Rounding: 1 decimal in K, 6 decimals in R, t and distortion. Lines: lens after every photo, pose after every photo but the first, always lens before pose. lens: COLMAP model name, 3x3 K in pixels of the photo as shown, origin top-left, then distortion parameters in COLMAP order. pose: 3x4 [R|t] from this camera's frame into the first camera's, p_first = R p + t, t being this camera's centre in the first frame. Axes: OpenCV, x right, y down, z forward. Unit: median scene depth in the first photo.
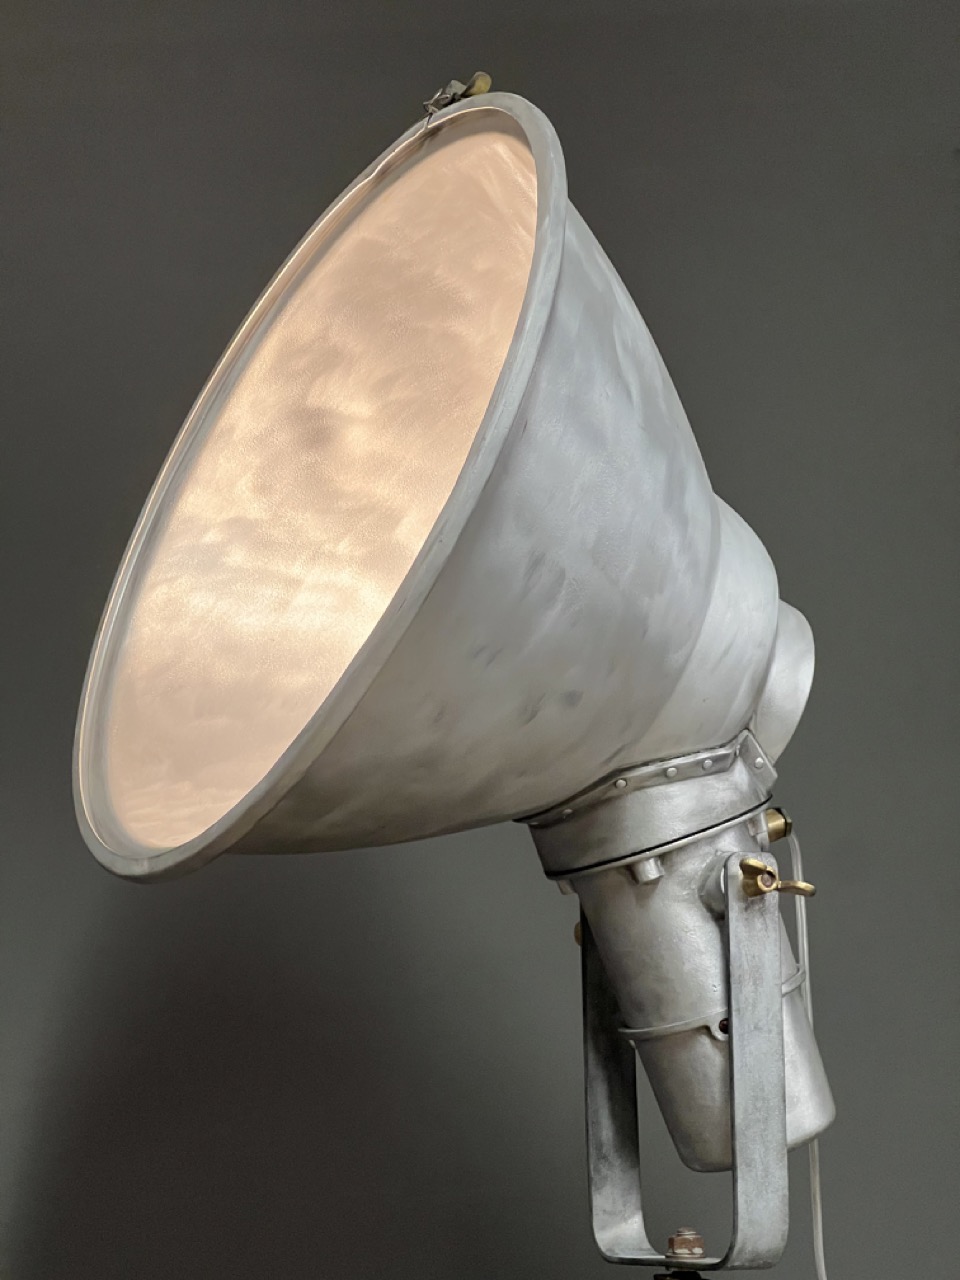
lens RADIAL K [[2866.6, 0, 480.0], [0, 2866.6, 640.0], [0, 0, 1]] dist [0.380866, 0.108498]
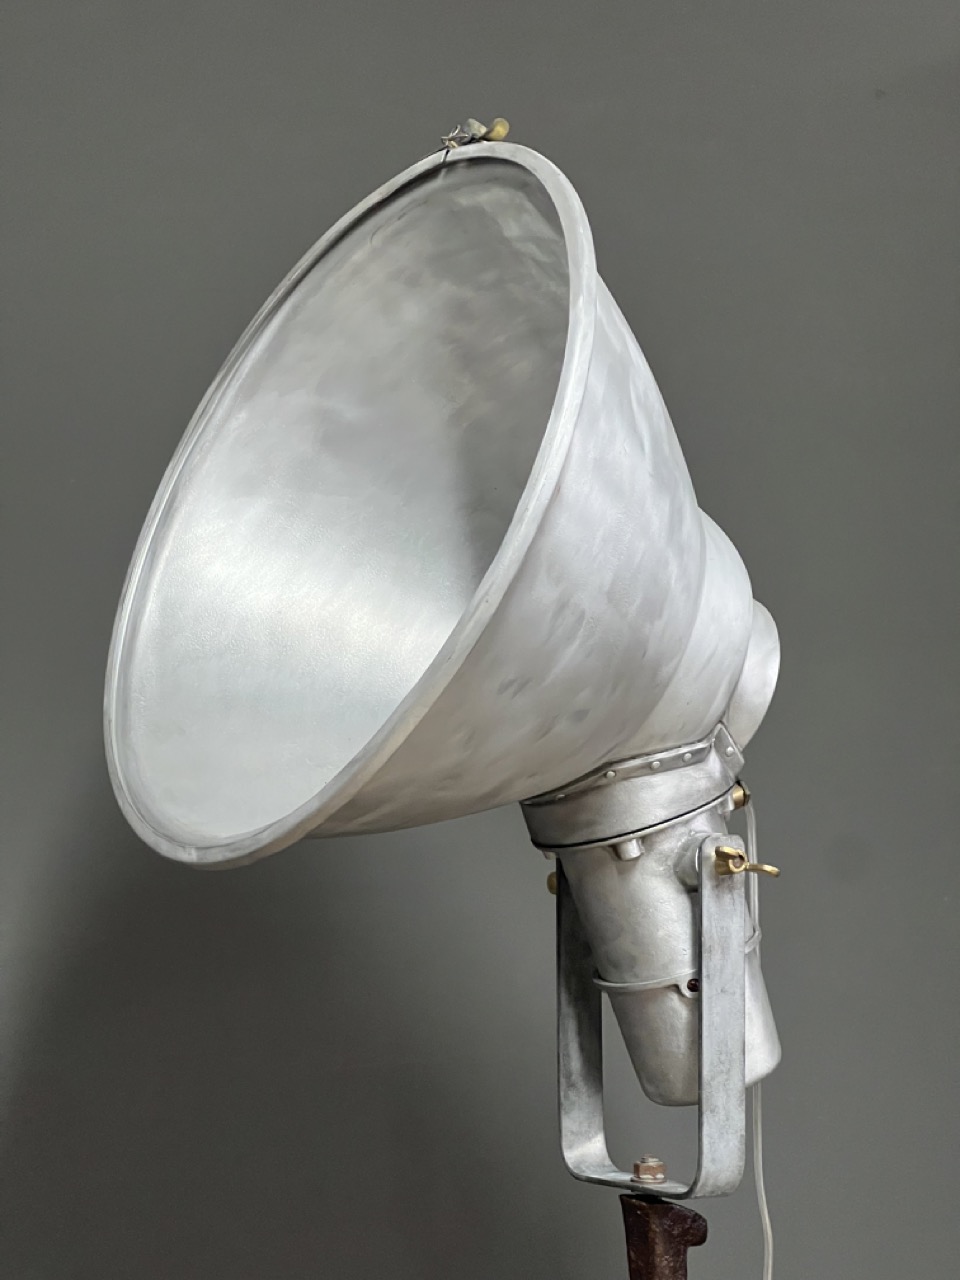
lens RADIAL K [[2866.6, 0, 480.0], [0, 2866.6, 640.0], [0, 0, 1]] dist [0.380866, 0.108498]
pose [[0.996905, 0.019964, 0.076036, -0.086513], [-0.028186, 0.993681, 0.108648, -0.120611], [-0.073386, -0.110455, 0.991168, -0.094357]]
